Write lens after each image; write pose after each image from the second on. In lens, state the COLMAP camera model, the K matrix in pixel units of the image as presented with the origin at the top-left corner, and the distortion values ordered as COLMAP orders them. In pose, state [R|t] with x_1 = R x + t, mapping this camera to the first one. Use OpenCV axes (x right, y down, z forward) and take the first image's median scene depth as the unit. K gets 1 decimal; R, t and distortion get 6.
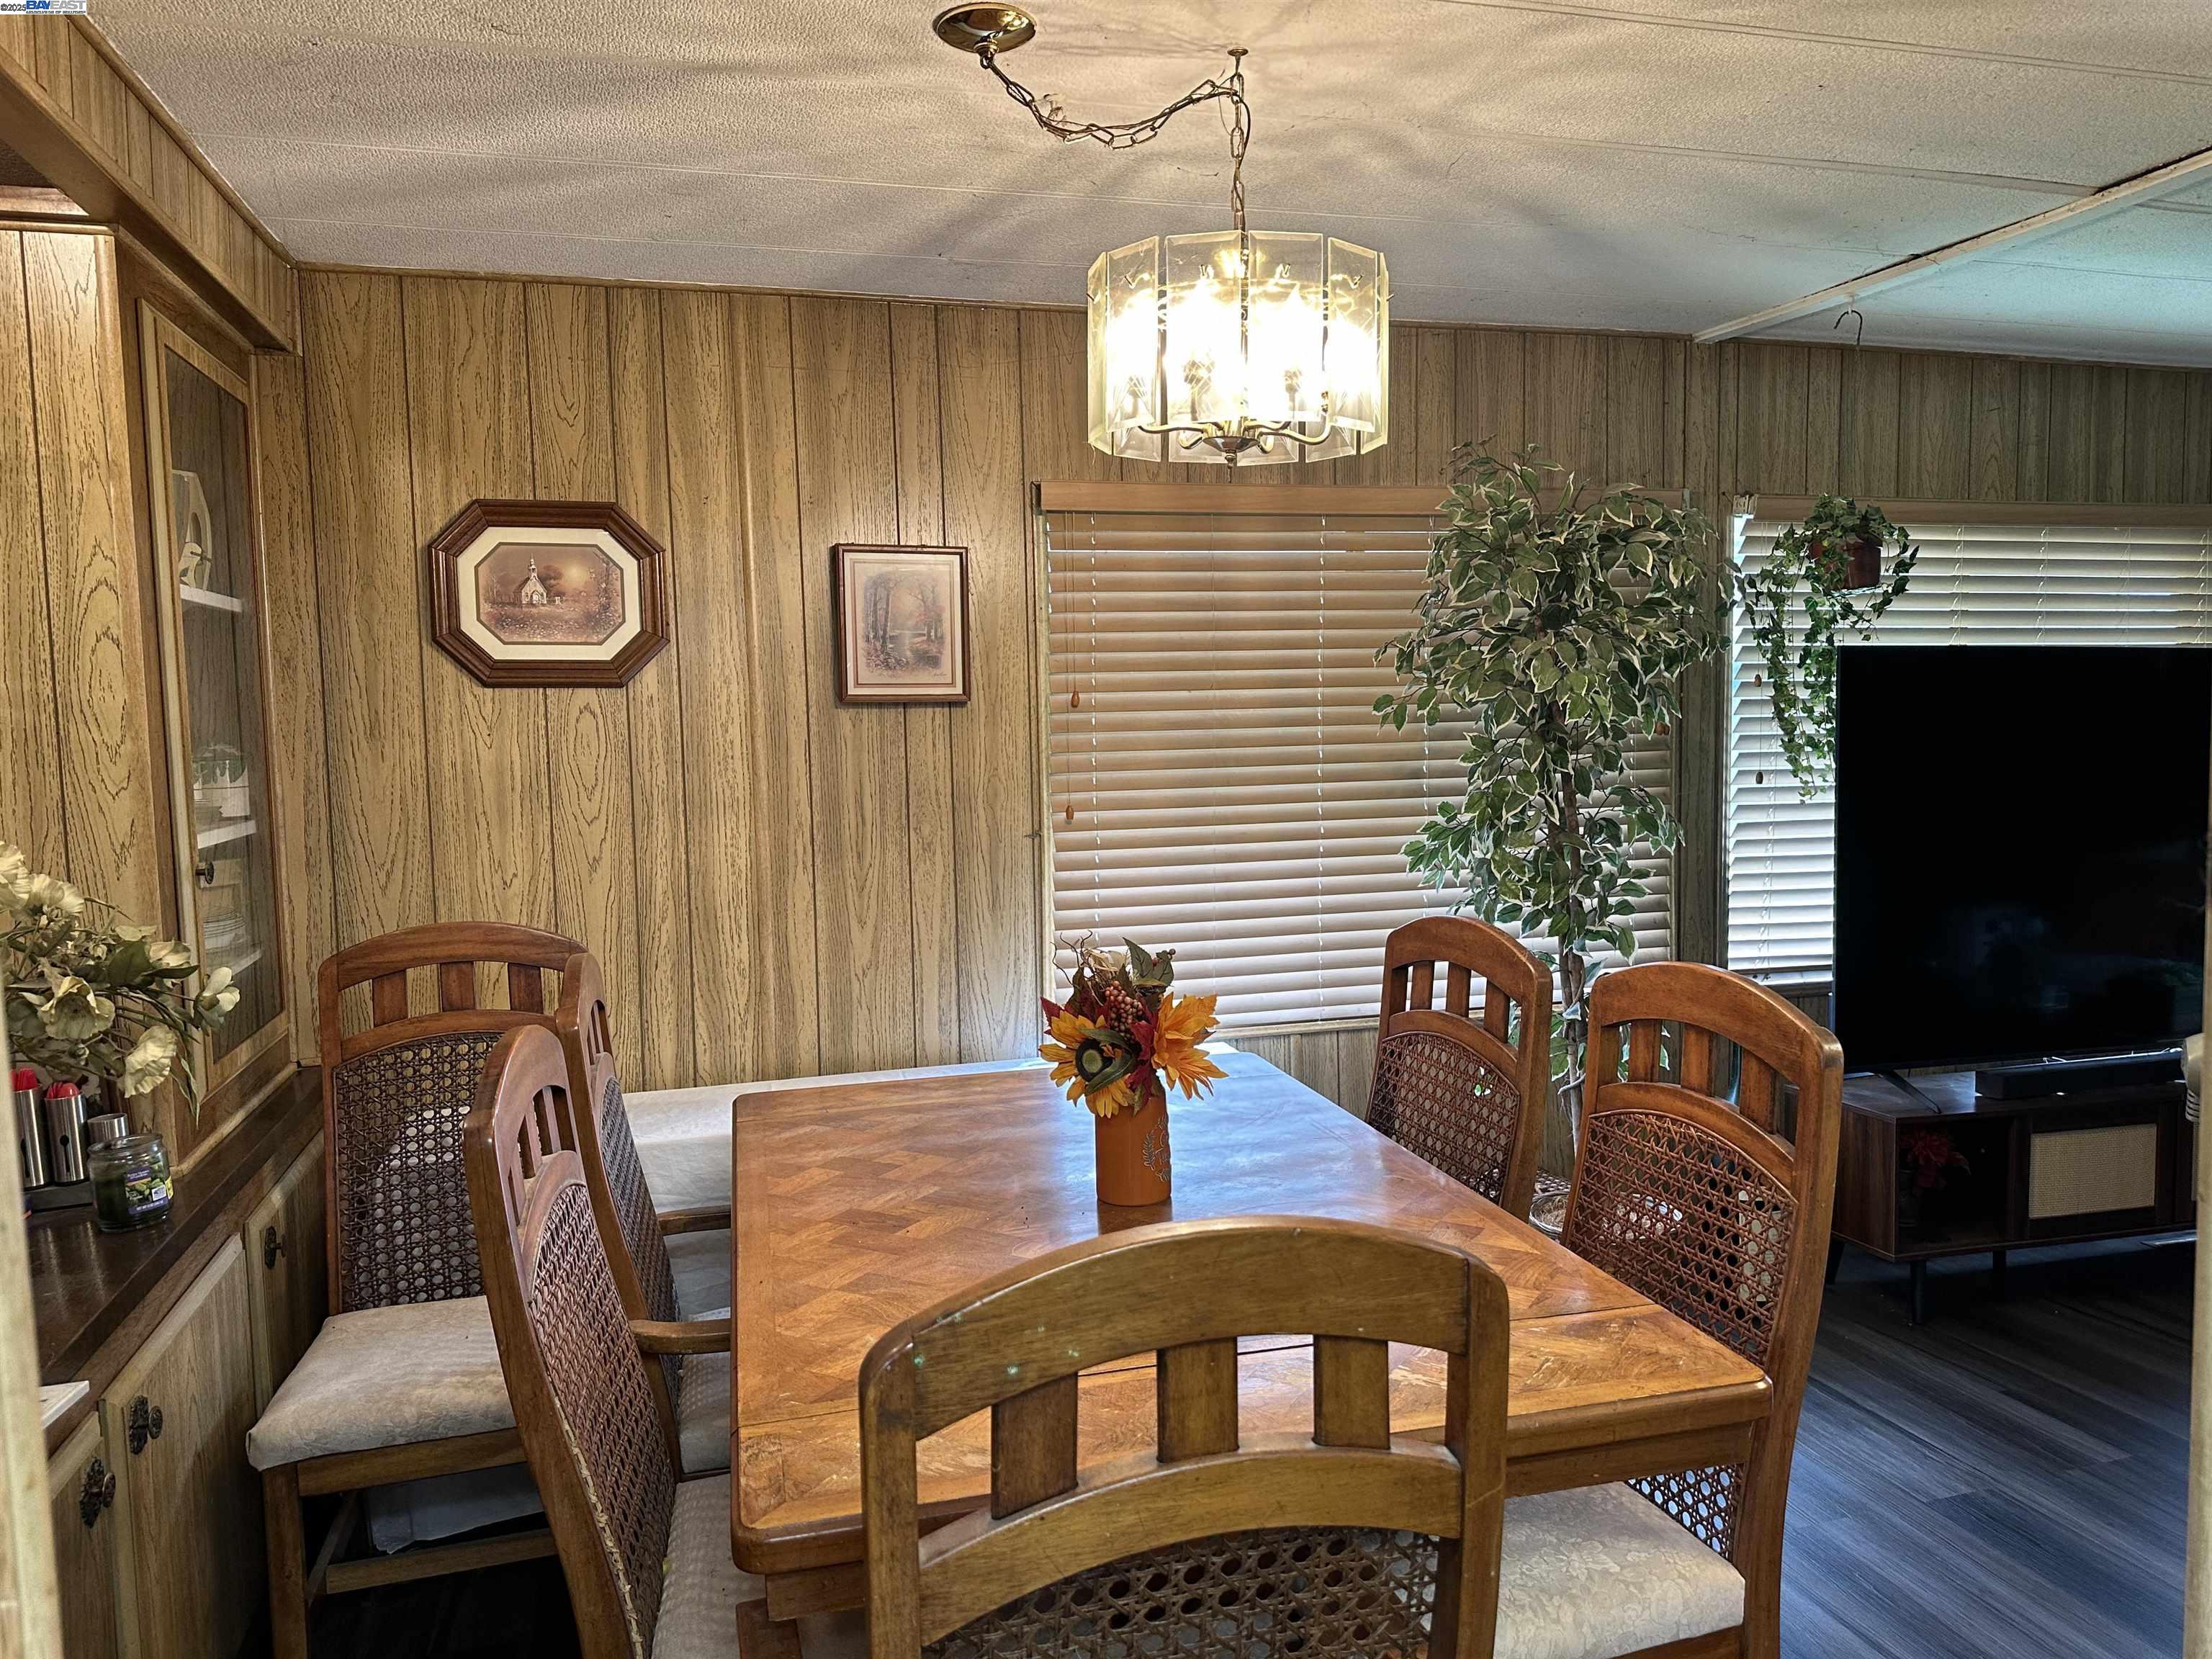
lens RADIAL K [[1554.8, 0, 1106.0], [0, 1554.8, 829.5], [0, 0, 1]] dist [0.106686, -0.147267]
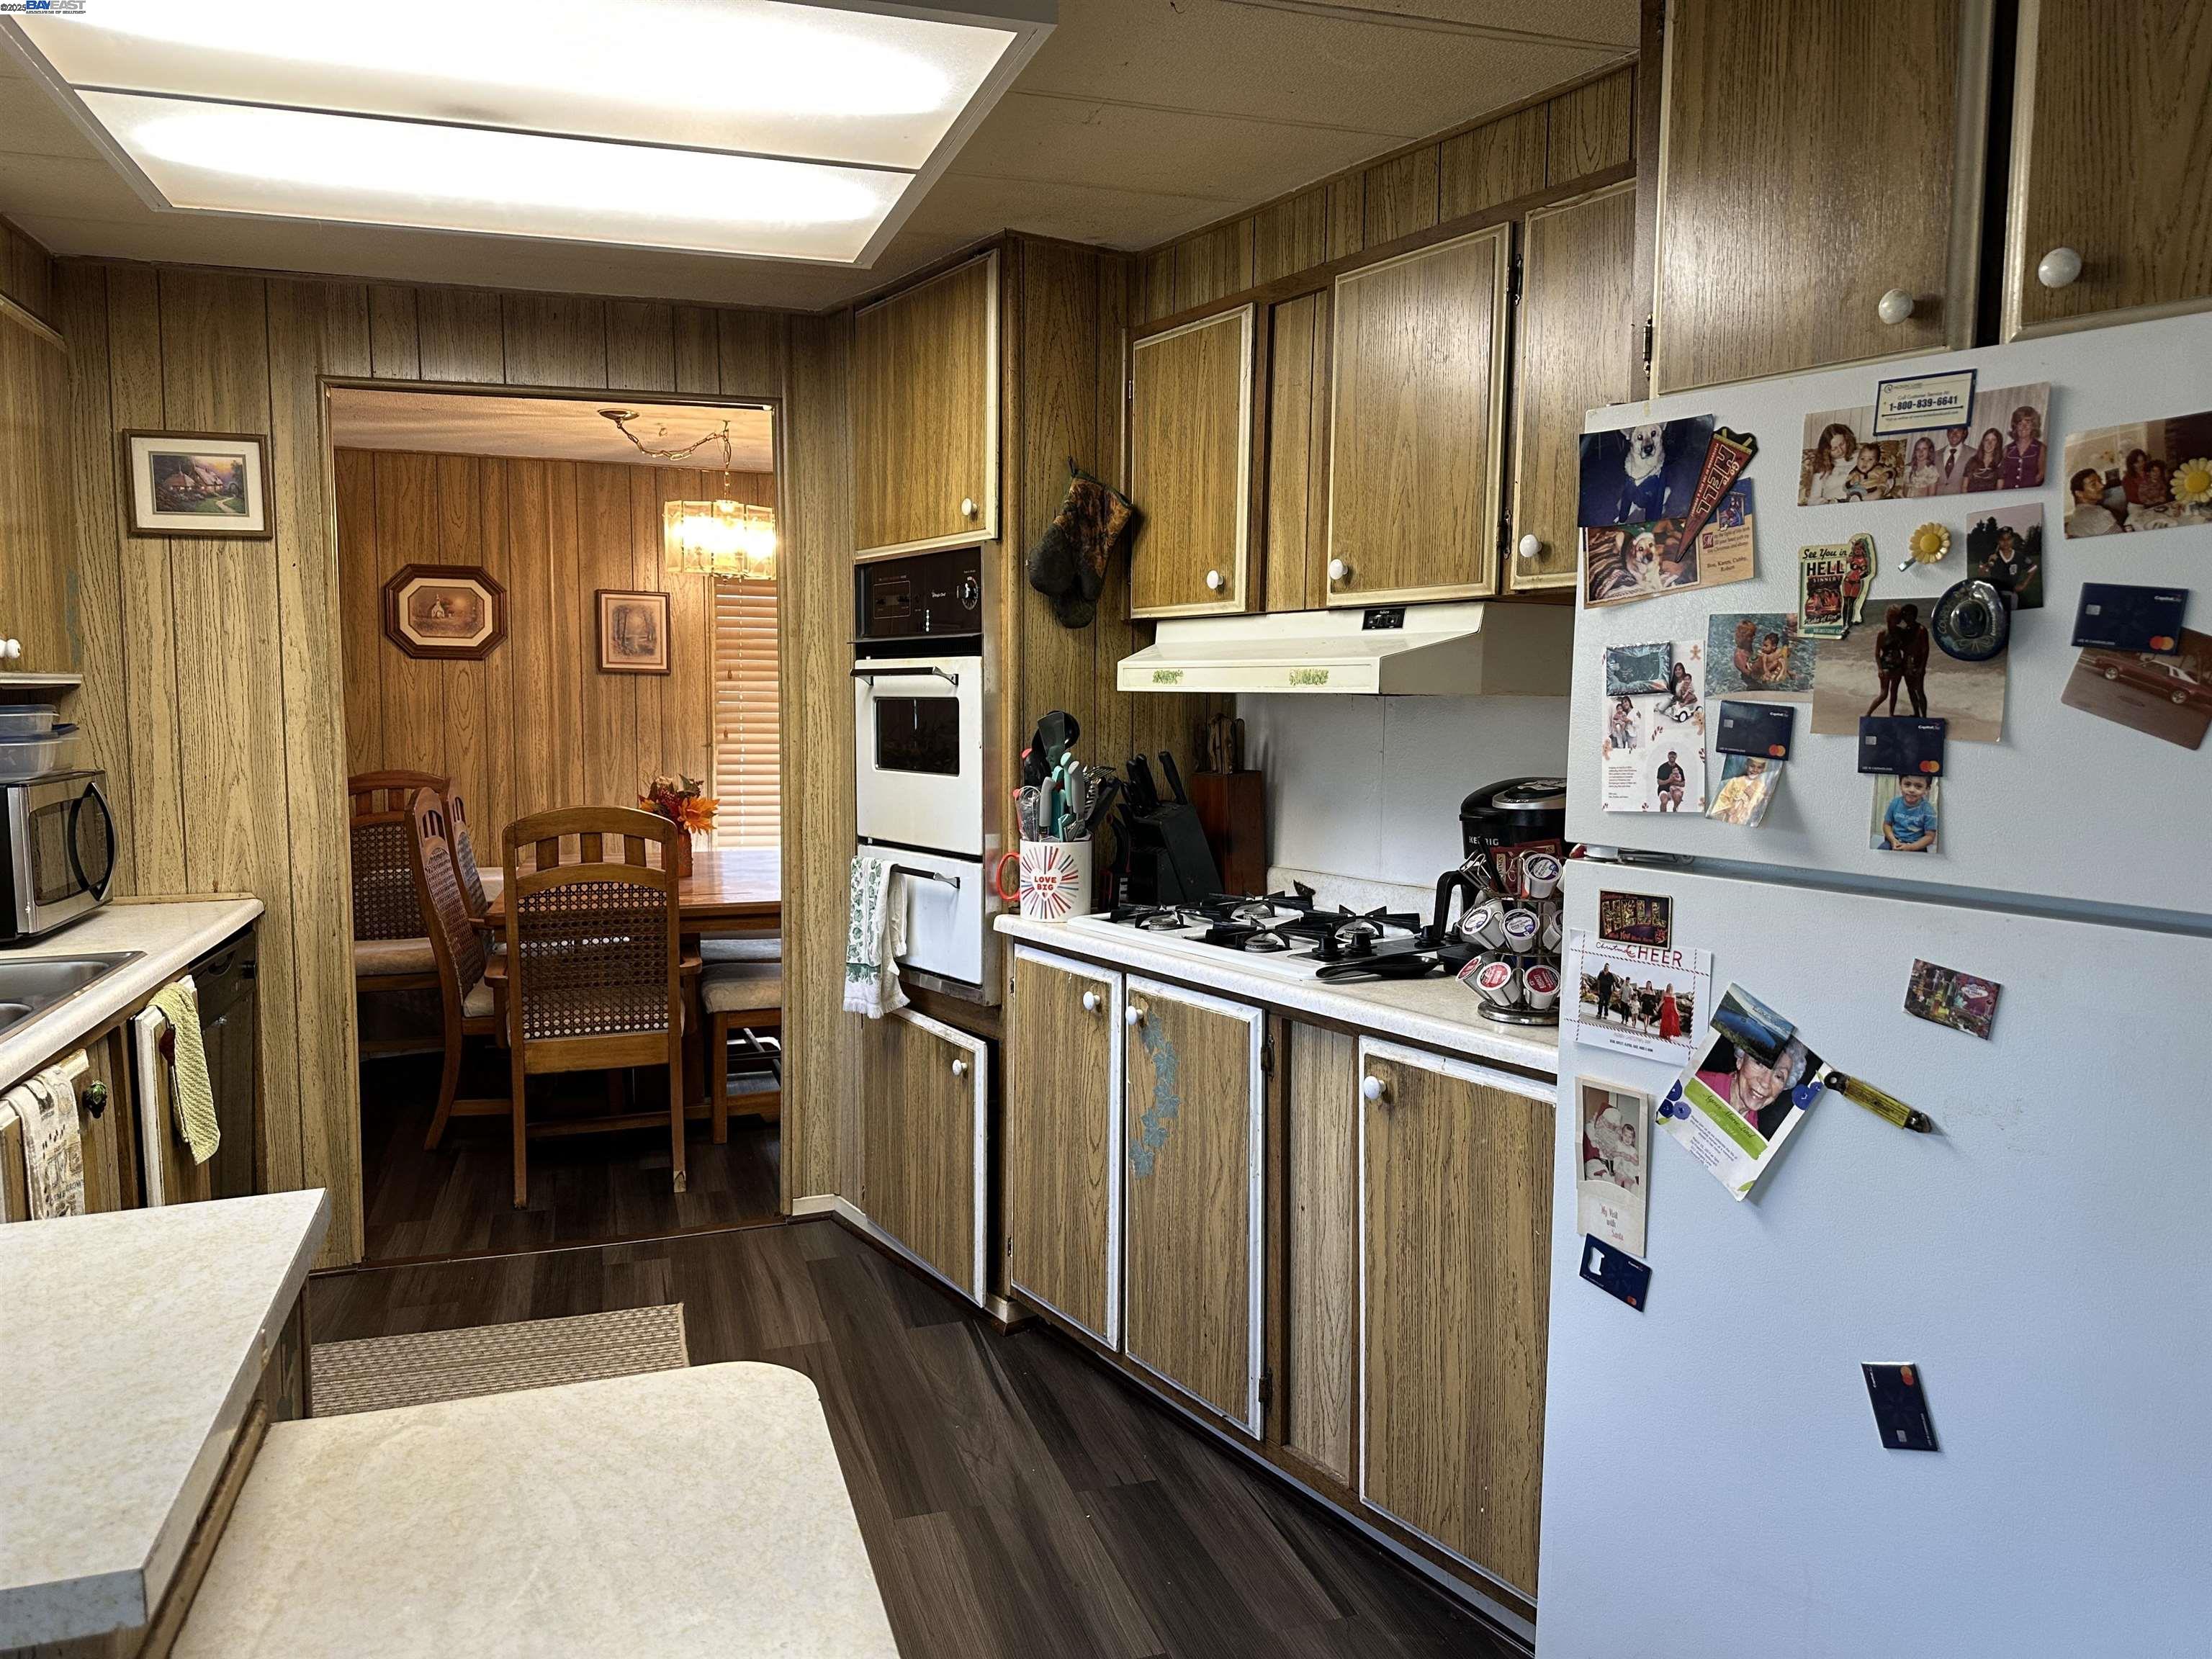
lens RADIAL K [[1538.2, 0, 1104.3], [0, 1538.2, 825.7], [0, 0, 1]] dist [0.081374, -0.122650]
pose [[0.998415, 0.027766, 0.048954, 0.375190], [-0.028537, 0.999478, 0.015132, 0.063627], [-0.048509, -0.016505, 0.998686, -0.972364]]
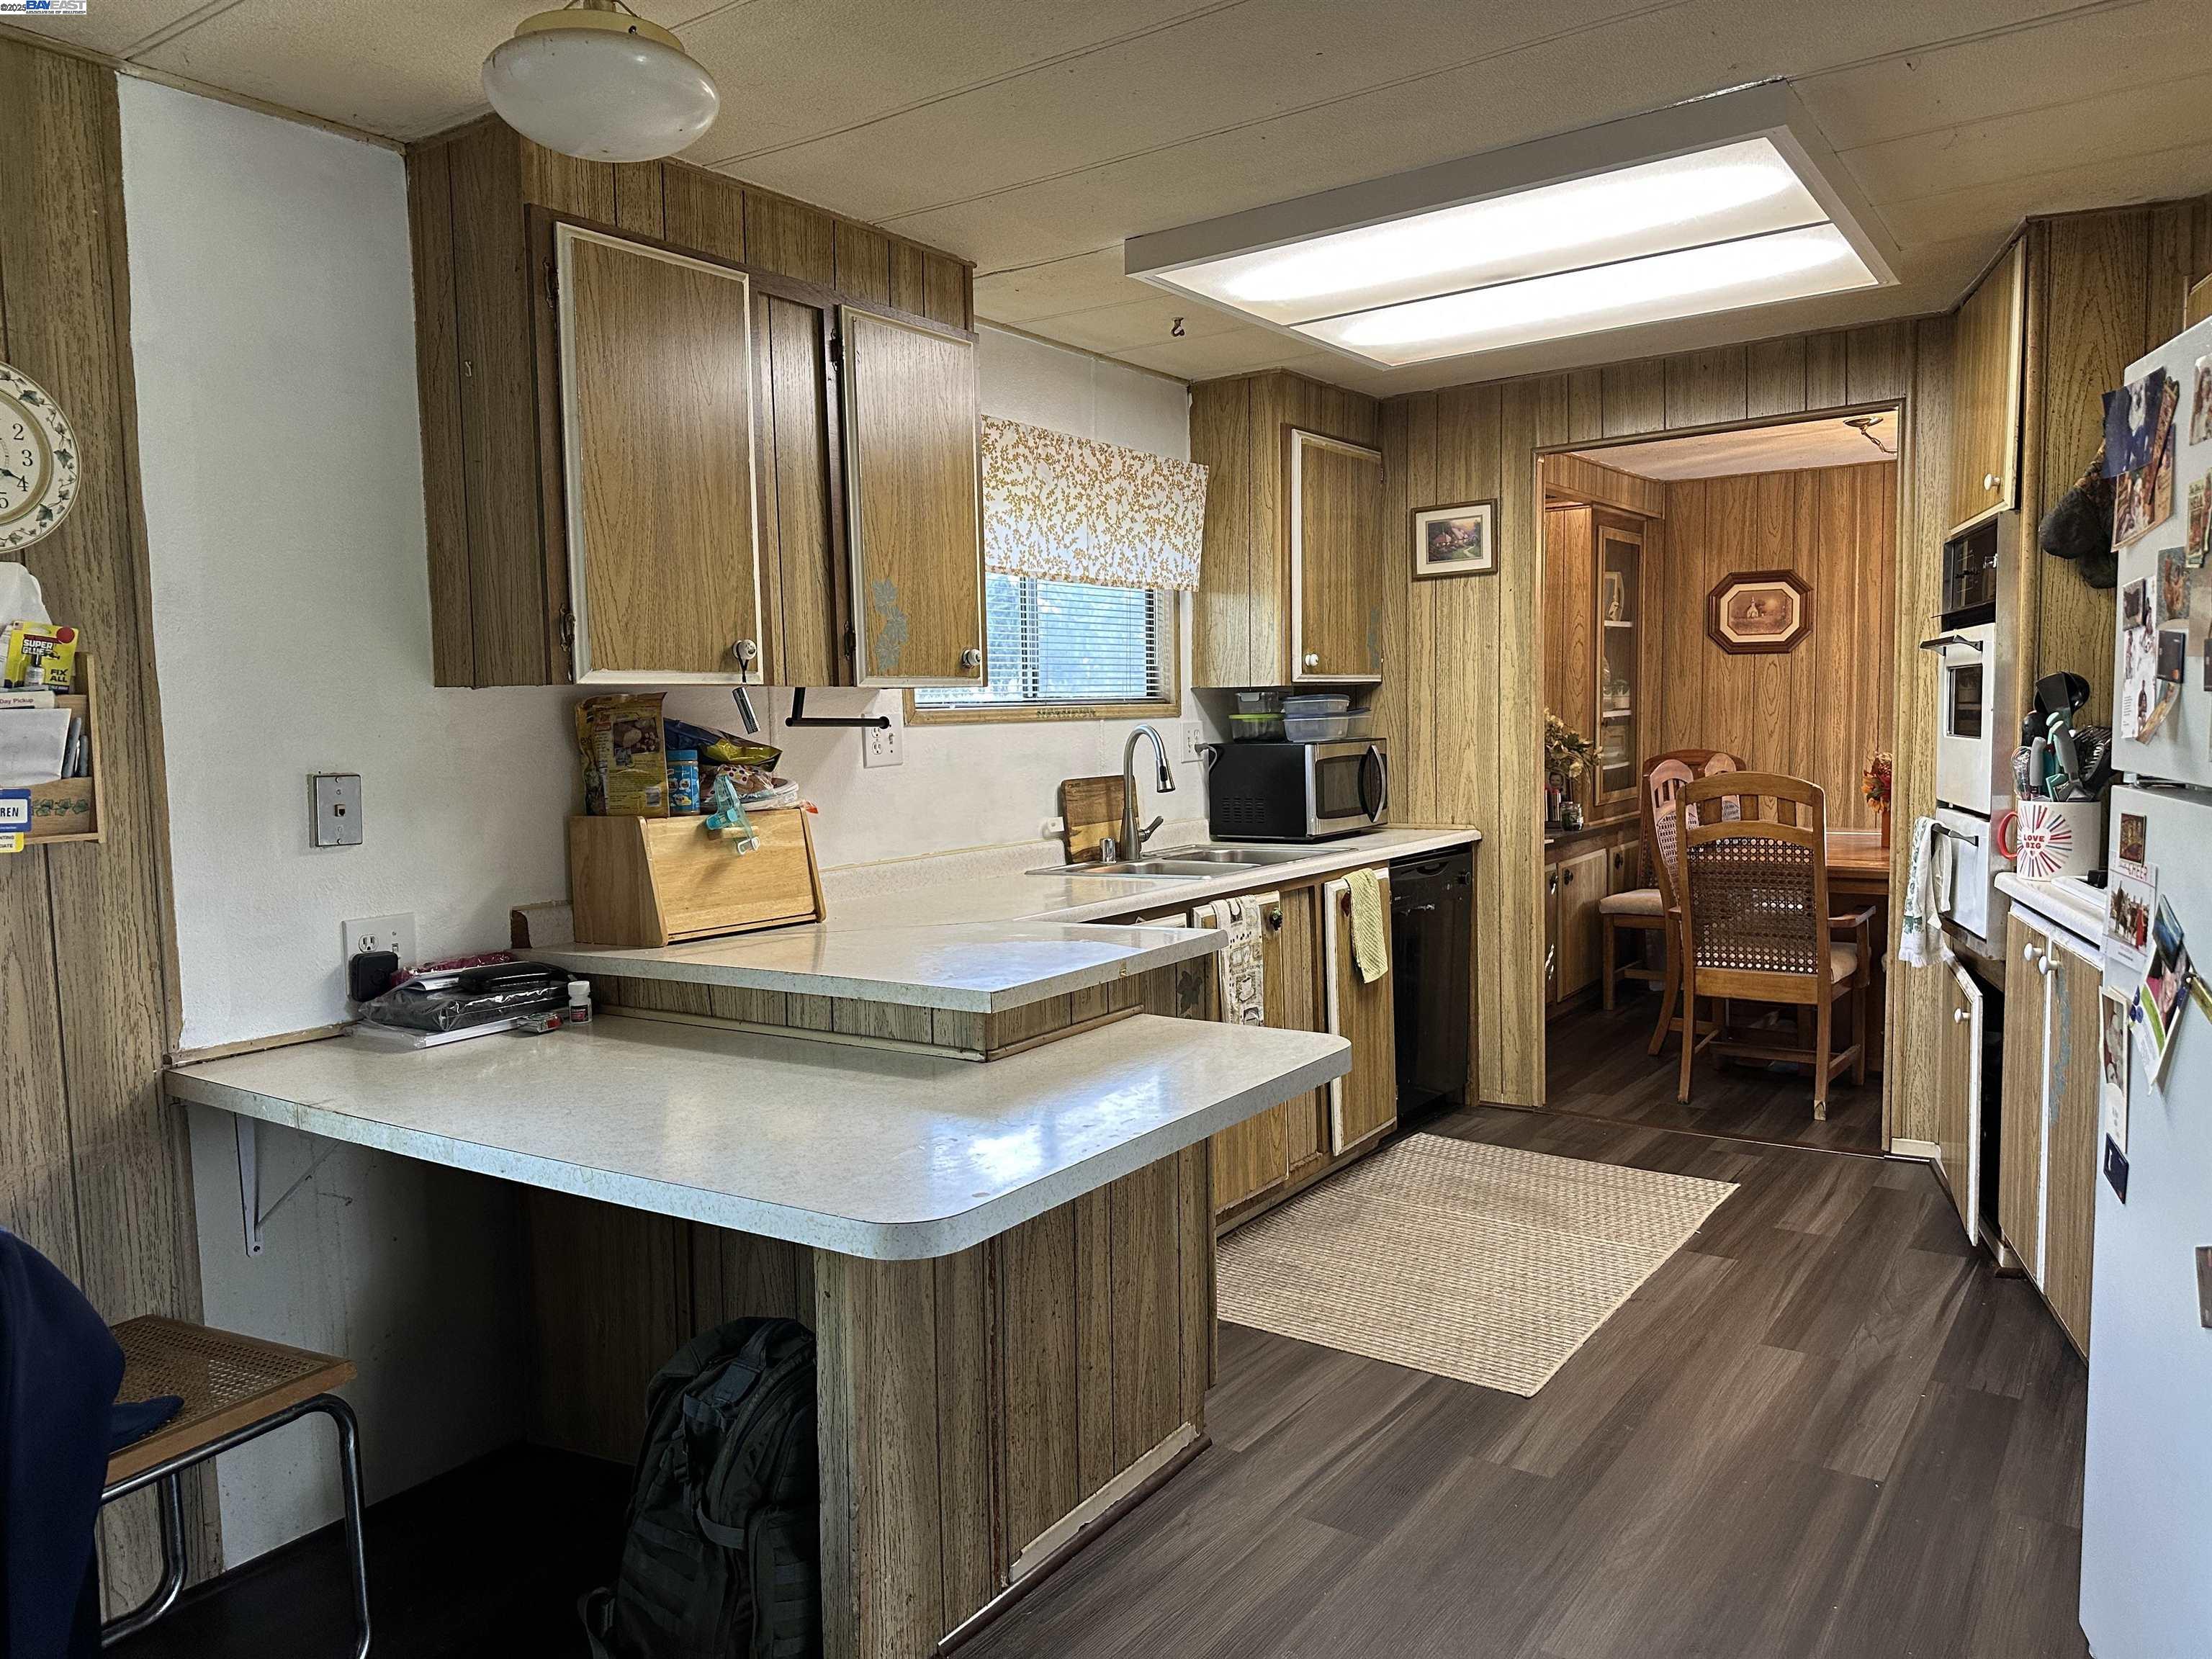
lens RADIAL K [[1542.7, 0, 1100.2], [0, 1542.7, 831.4], [0, 0, 1]] dist [0.045990, -0.060749]
pose [[0.626160, 0.074059, -0.776169, 0.787701], [-0.048555, 0.997250, 0.055983, 0.082270], [0.778181, 0.002633, 0.628034, -1.103788]]
